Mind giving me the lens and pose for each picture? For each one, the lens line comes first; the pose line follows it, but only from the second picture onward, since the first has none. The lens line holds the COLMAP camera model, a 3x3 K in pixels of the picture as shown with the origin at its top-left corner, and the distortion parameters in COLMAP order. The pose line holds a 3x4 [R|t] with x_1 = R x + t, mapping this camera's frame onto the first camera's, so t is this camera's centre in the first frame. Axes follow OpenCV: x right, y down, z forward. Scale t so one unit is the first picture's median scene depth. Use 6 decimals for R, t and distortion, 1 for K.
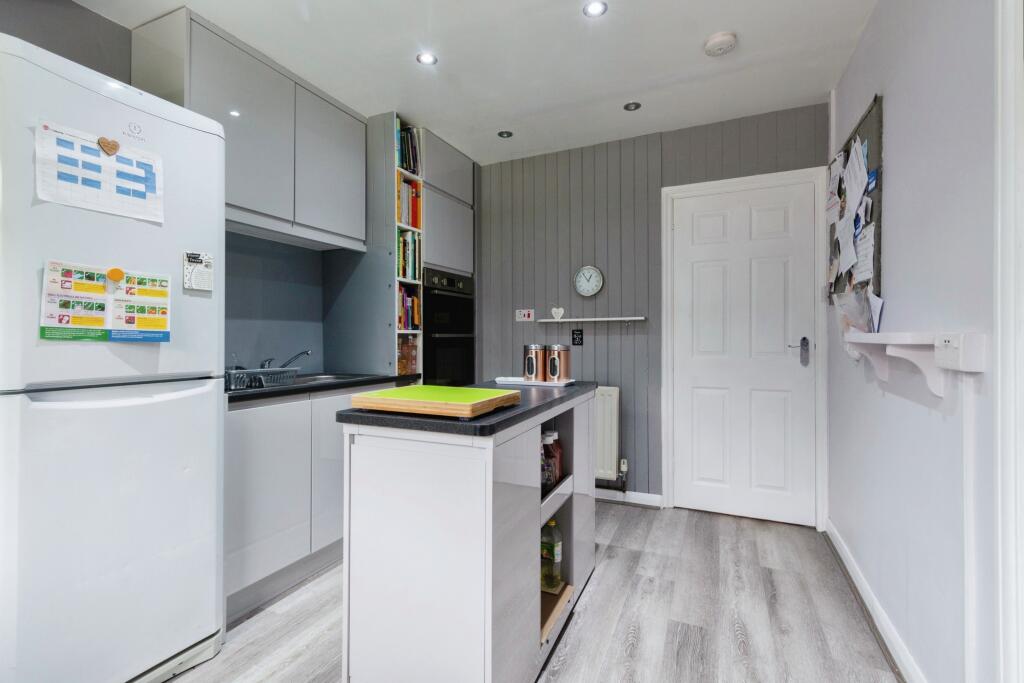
lens RADIAL K [[460.5, 0, 507.7], [0, 460.5, 337.1], [0, 0, 1]] dist [-0.003781, 0.000106]
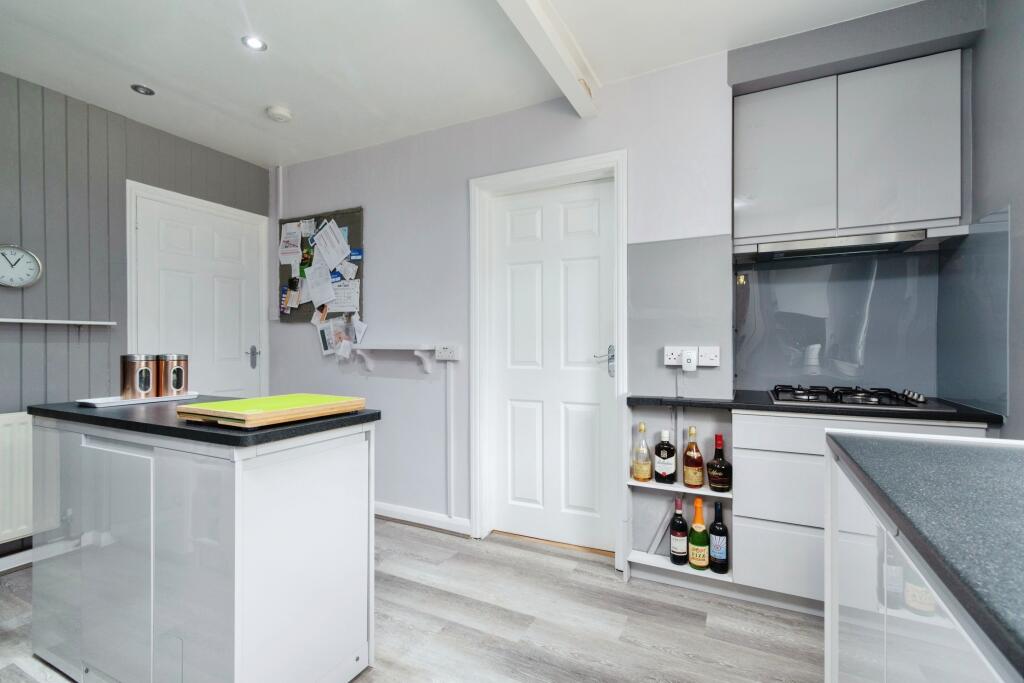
lens RADIAL K [[460.5, 0, 509.2], [0, 460.5, 347.0], [0, 0, 1]] dist [-0.003781, 0.000106]
pose [[0.040526, 0.000373, 0.999178, -1.277272], [-0.003840, 0.999993, -0.000217, 0.001255], [-0.999171, -0.003828, 0.040527, 0.522120]]
